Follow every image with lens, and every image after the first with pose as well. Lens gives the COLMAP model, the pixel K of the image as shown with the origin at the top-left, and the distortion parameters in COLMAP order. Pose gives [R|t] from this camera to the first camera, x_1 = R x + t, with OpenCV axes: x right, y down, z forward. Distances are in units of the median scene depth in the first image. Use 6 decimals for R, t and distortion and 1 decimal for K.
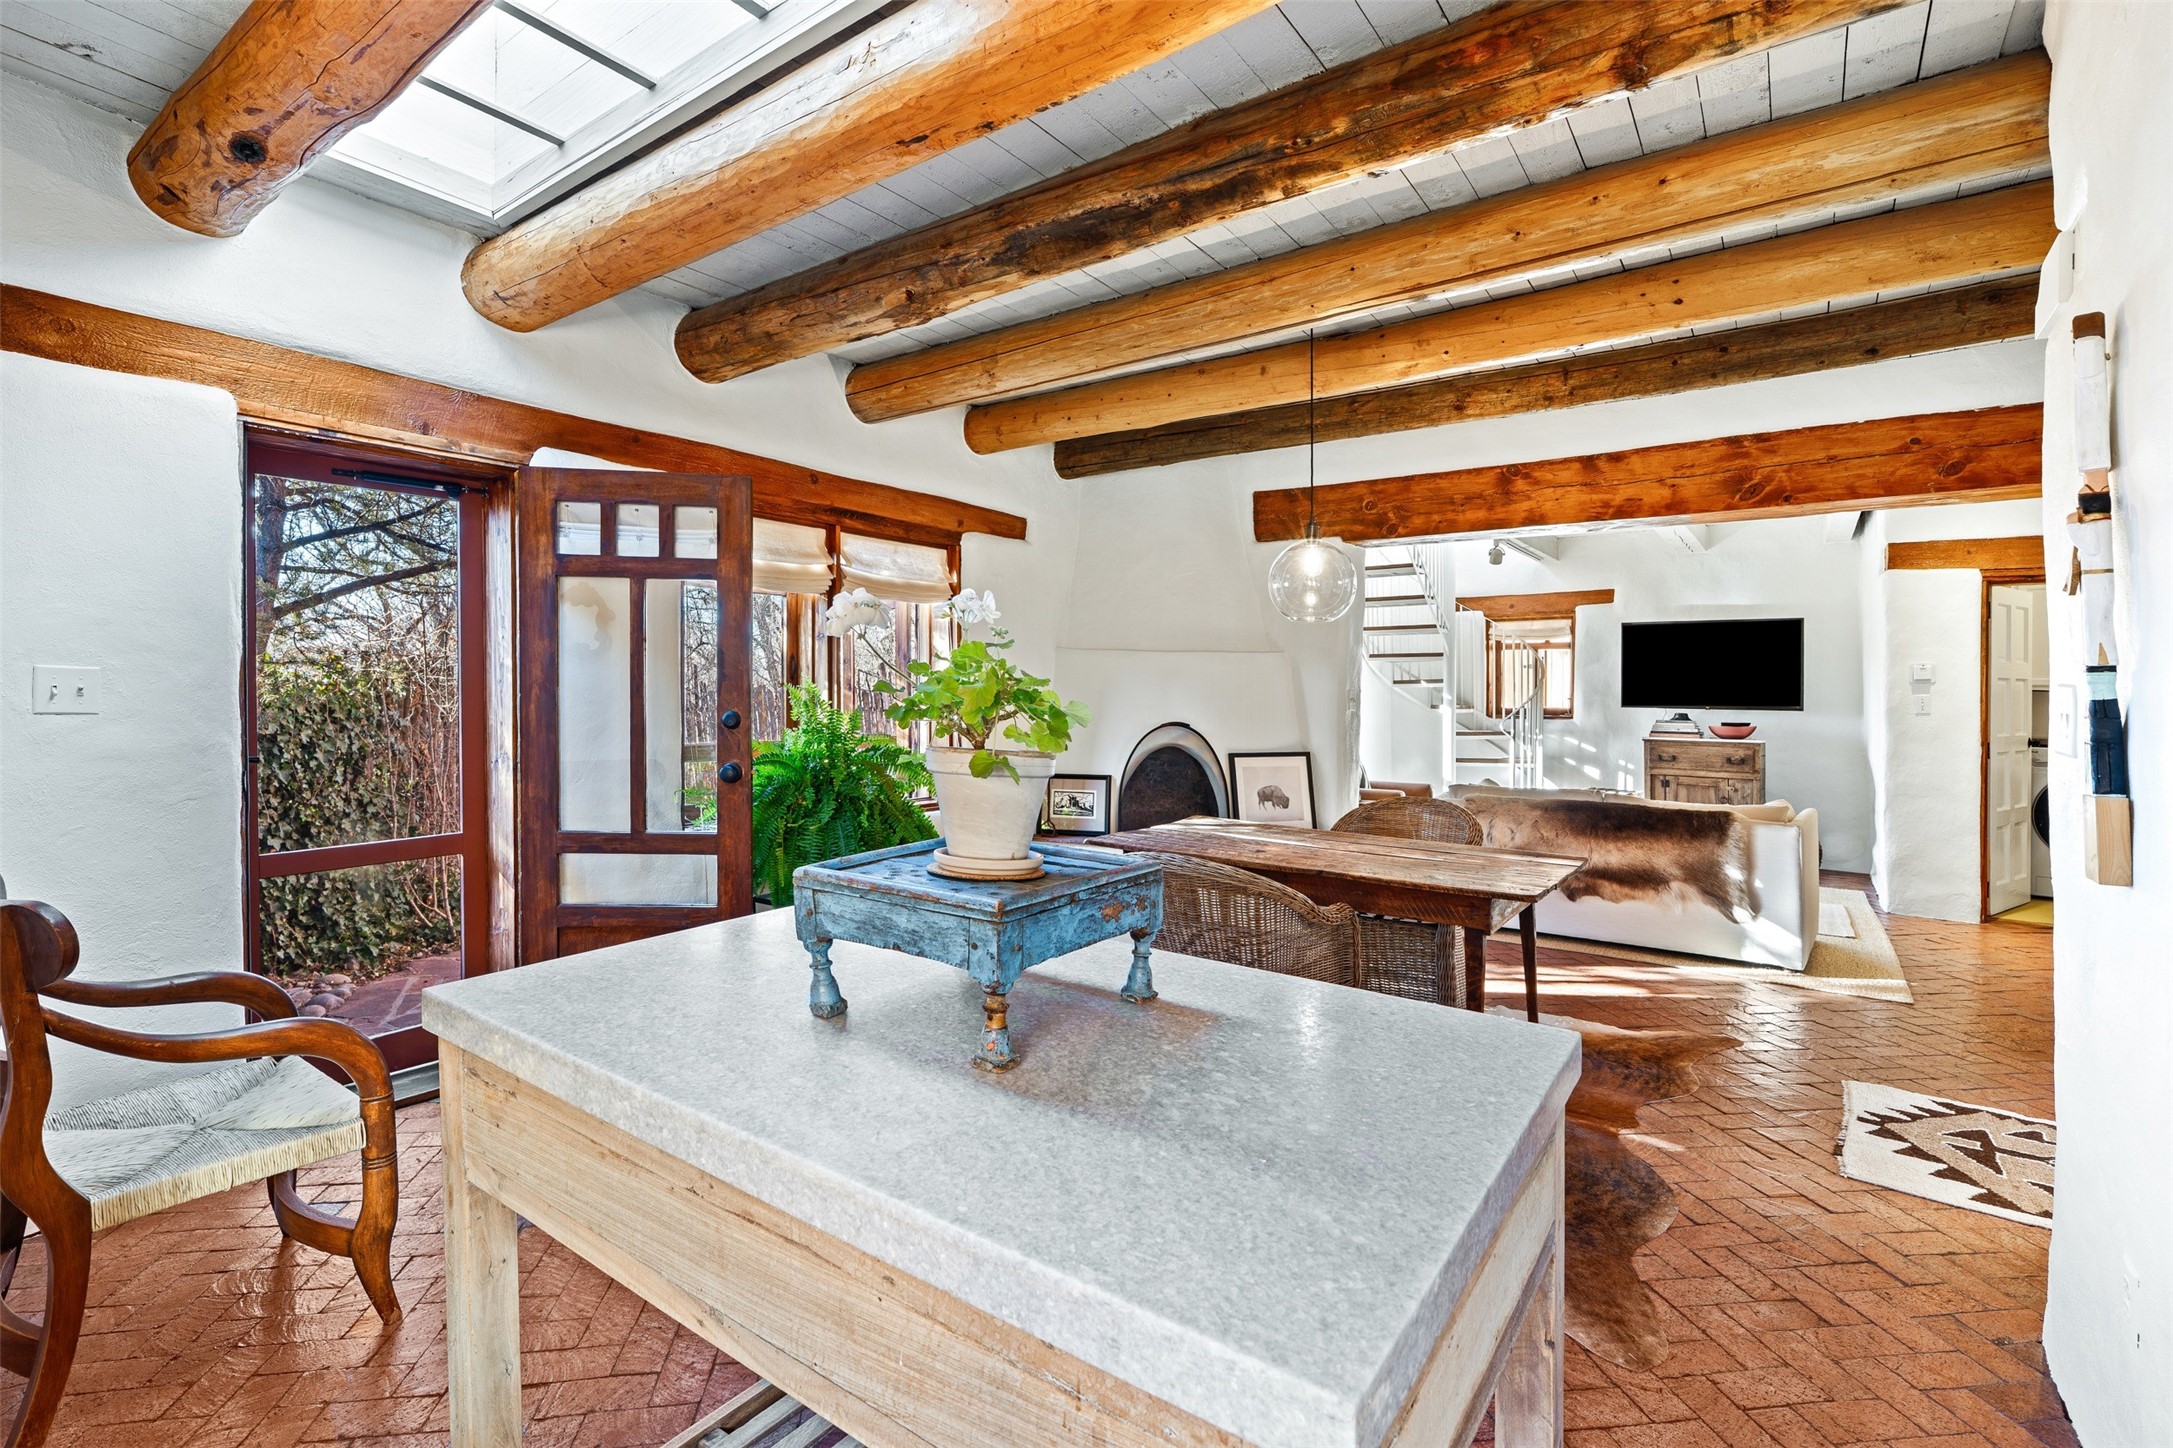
lens RADIAL K [[998.2, 0, 1047.4], [0, 998.2, 674.2], [0, 0, 1]] dist [-0.008385, 0.003710]
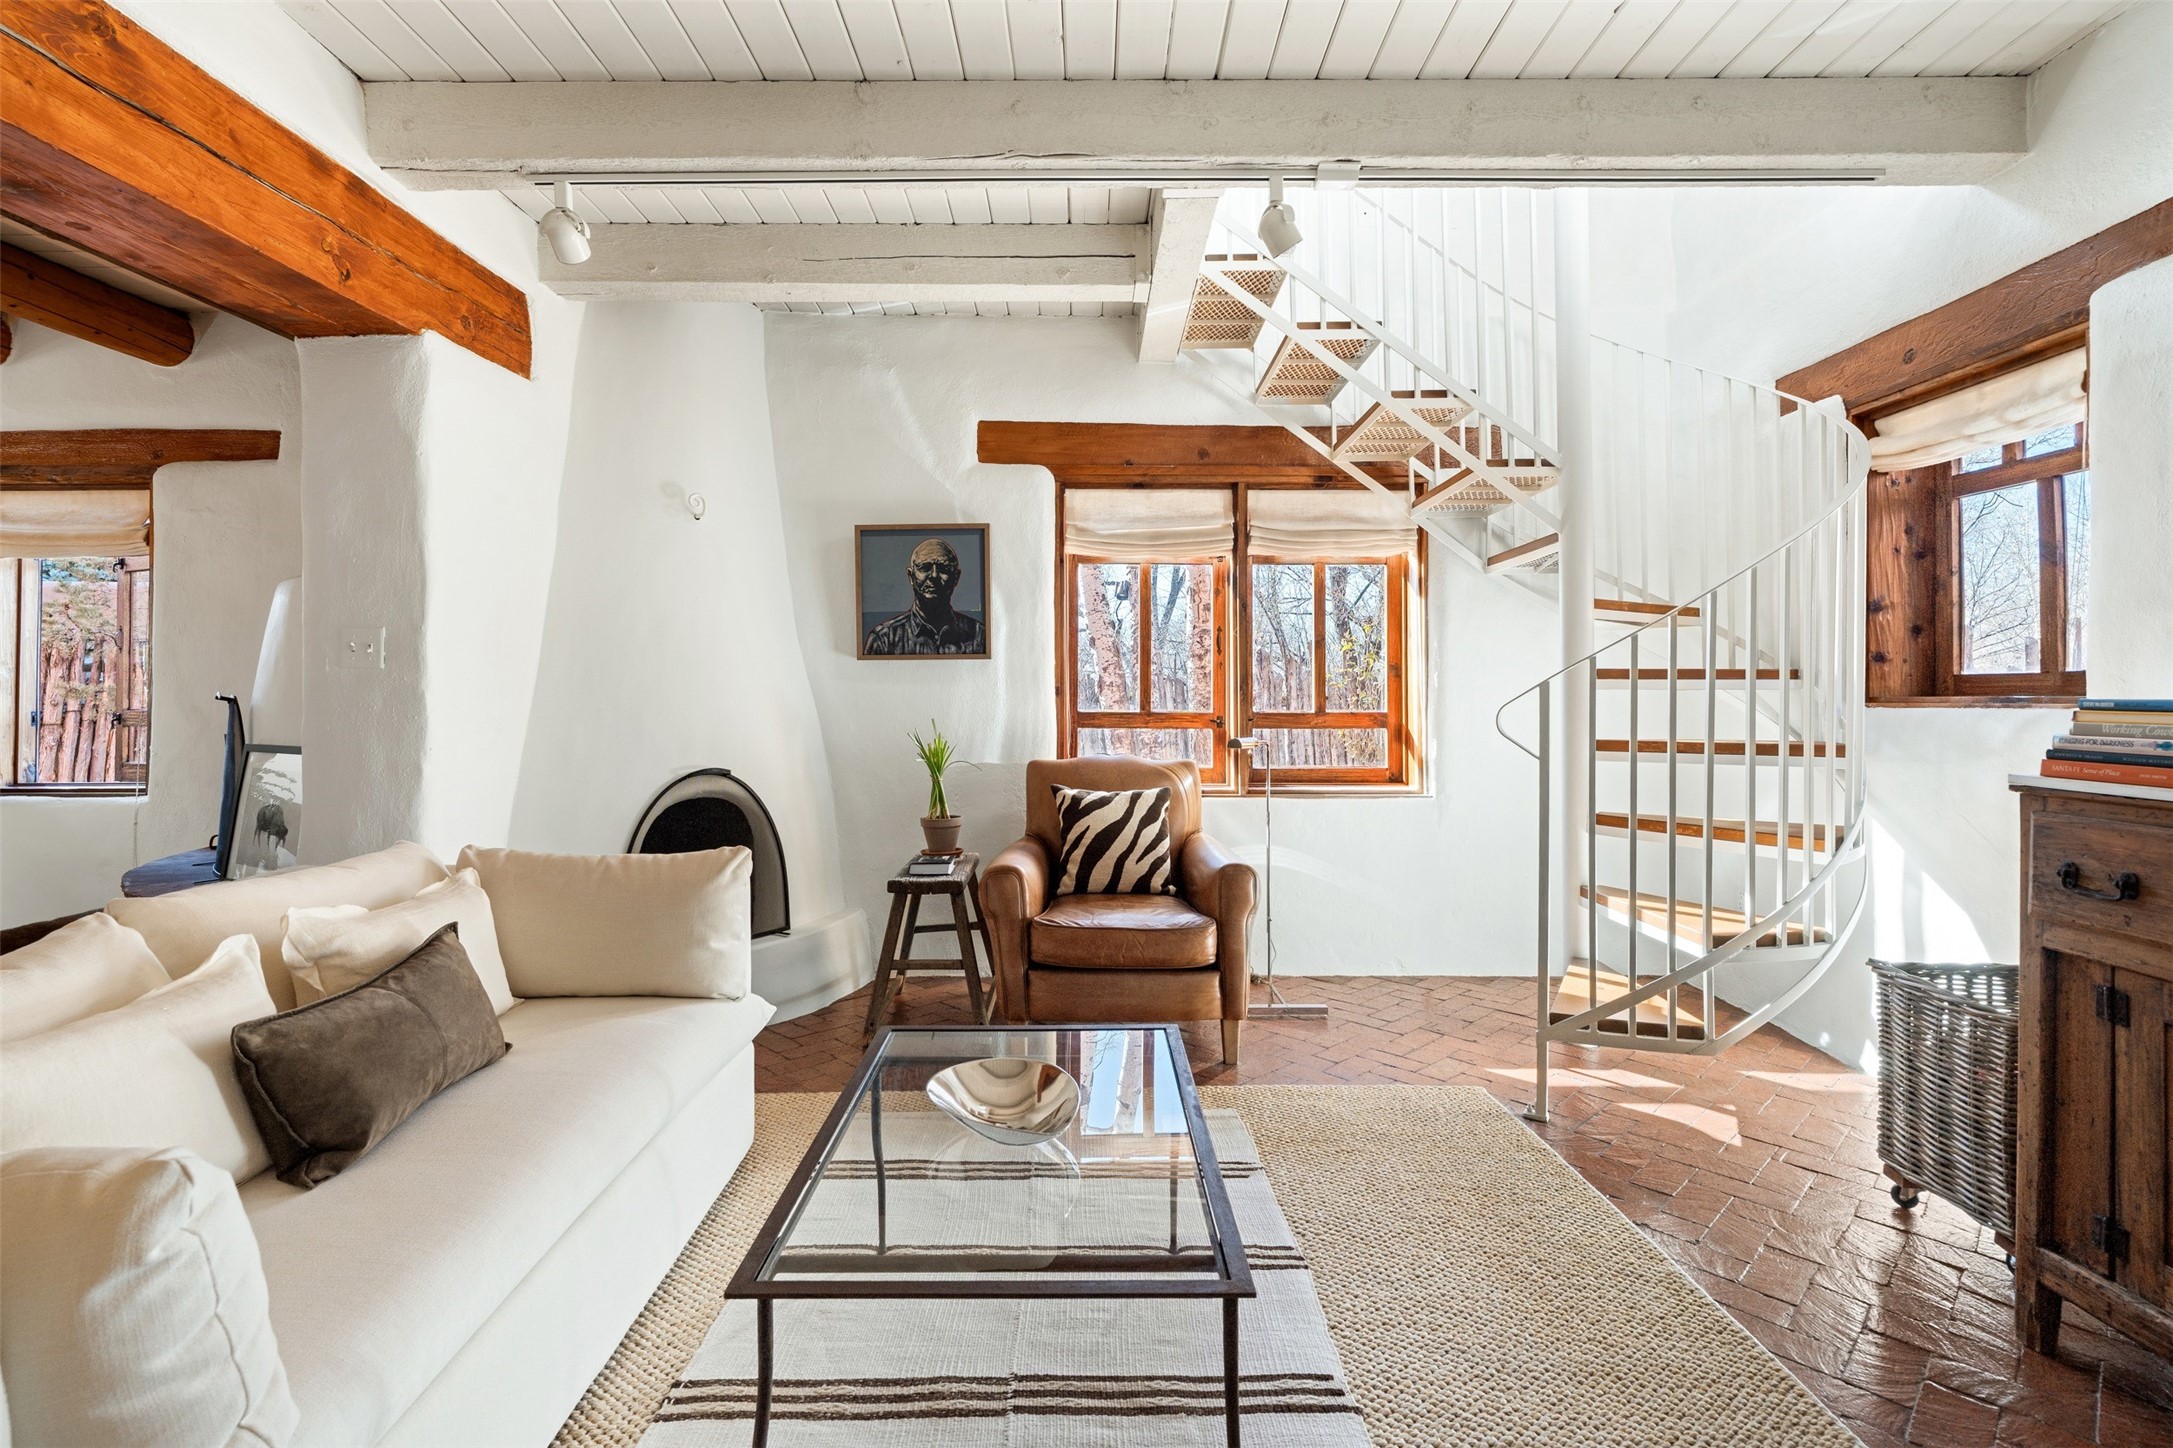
lens RADIAL K [[998.2, 0, 1074.8], [0, 998.2, 675.1], [0, 0, 1]] dist [-0.008385, 0.003710]
pose [[0.610847, -0.025066, -0.791352, 1.047728], [0.023097, 0.999637, -0.013835, 0.061645], [0.791412, -0.009827, 0.611205, 1.122900]]
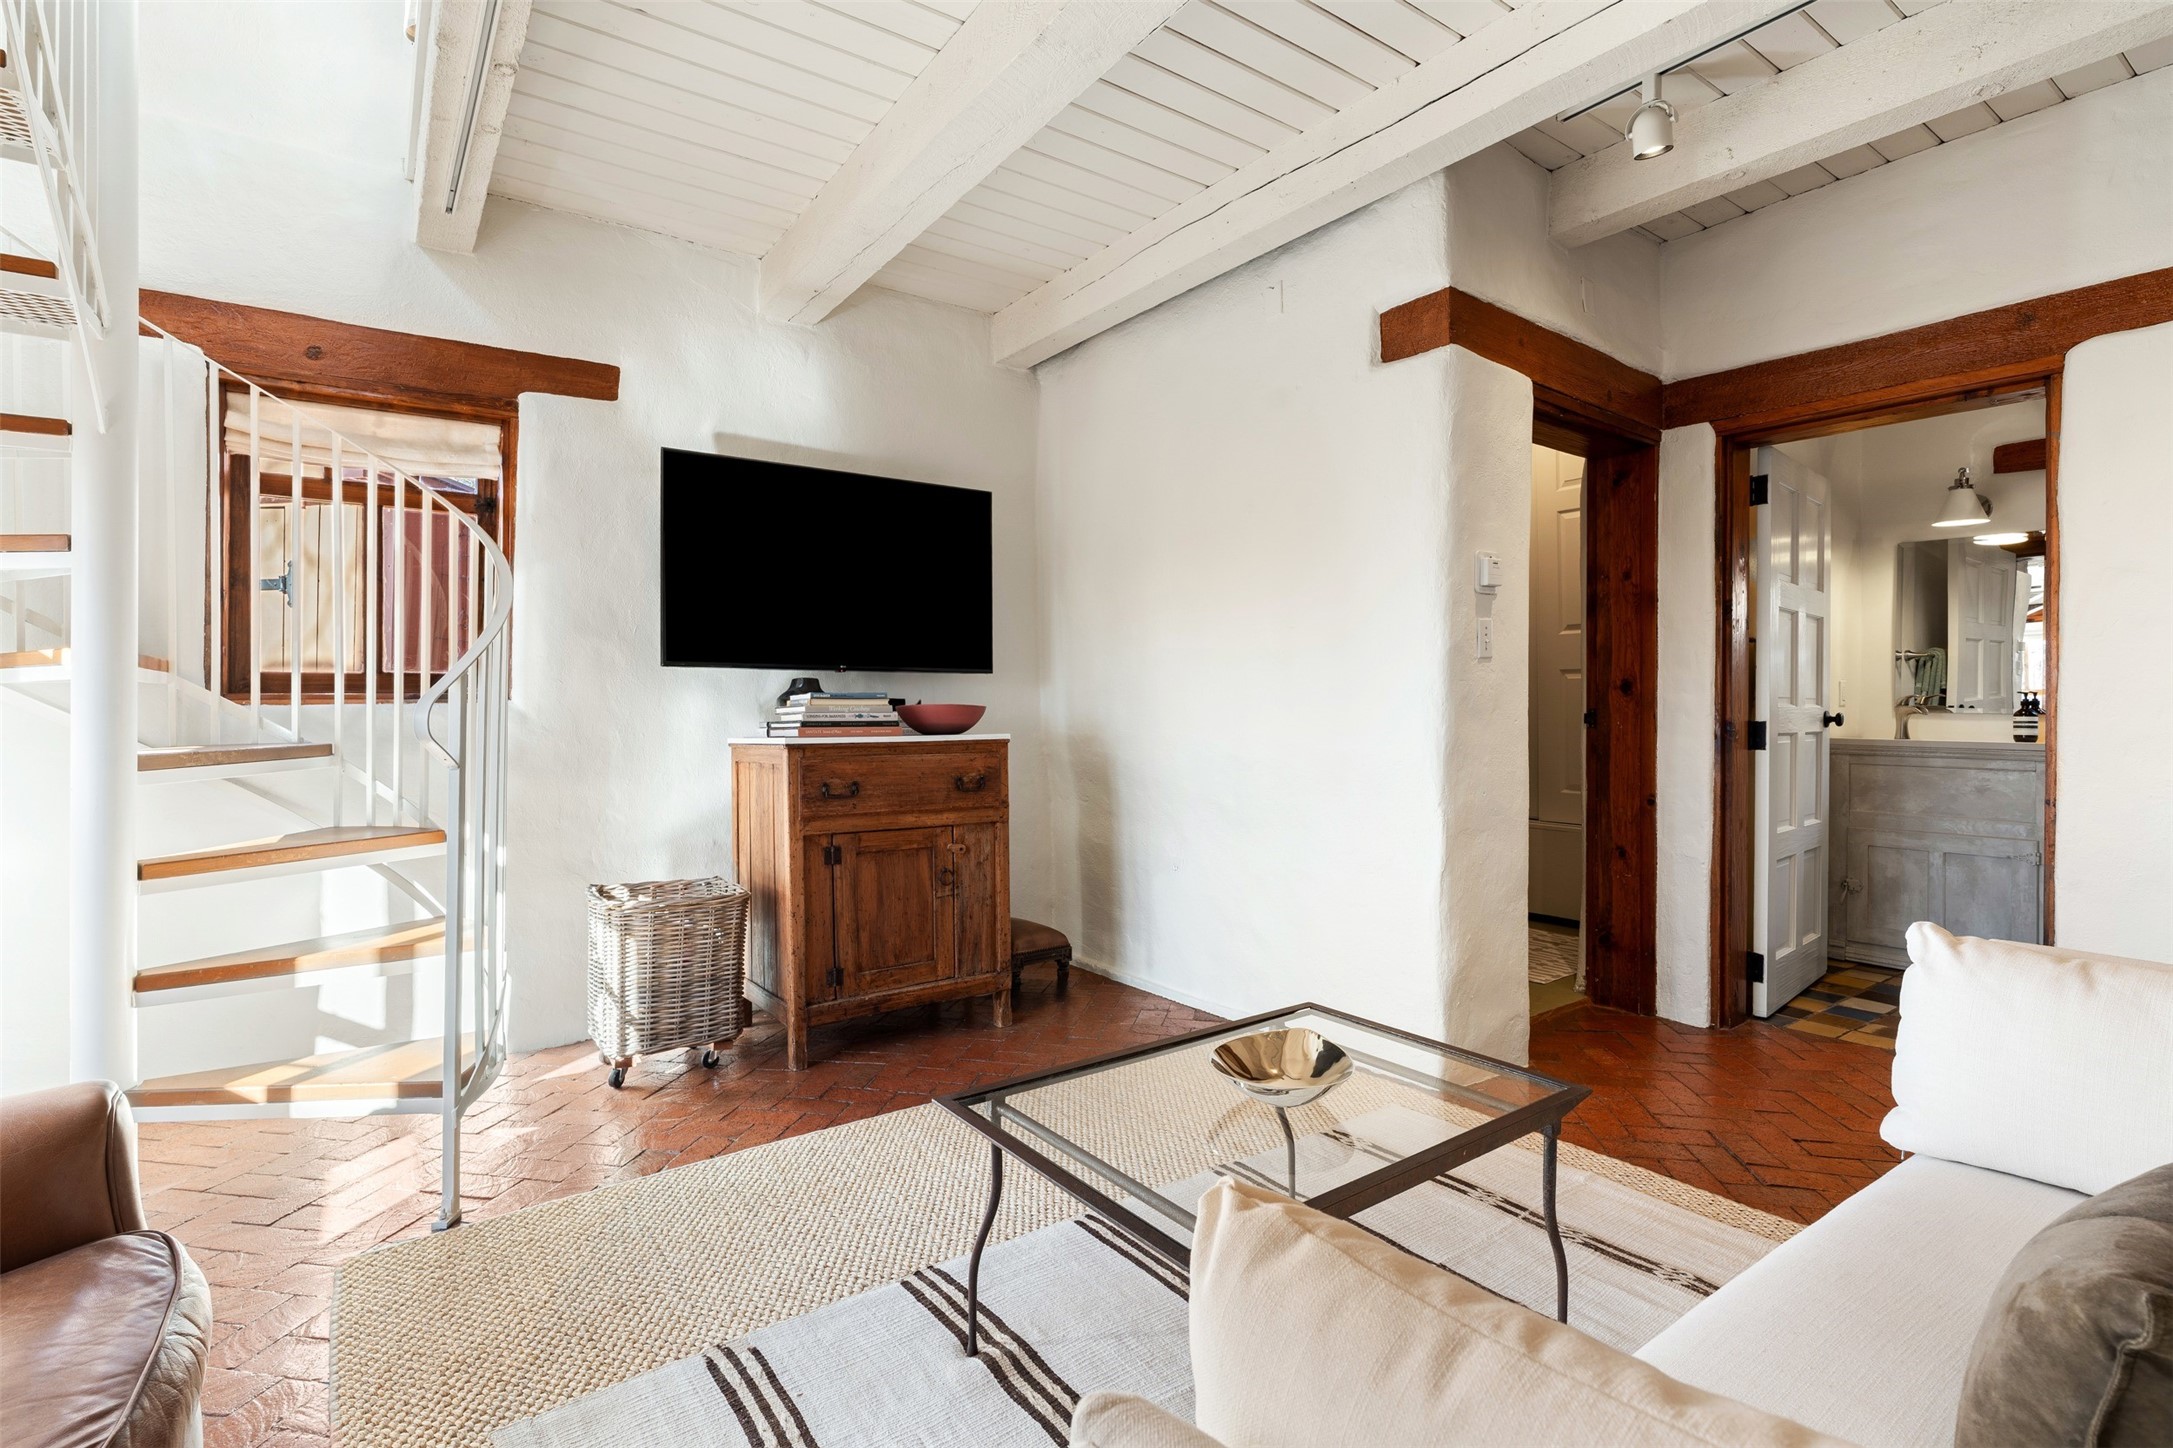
lens RADIAL K [[998.2, 0, 1073.0], [0, 998.2, 708.7], [0, 0, 1]] dist [-0.008385, 0.003710]
pose [[0.297976, -0.018611, 0.954392, 0.438302], [-0.016320, 0.999564, 0.024587, 0.065208], [-0.954434, -0.022902, 0.297543, 1.270190]]
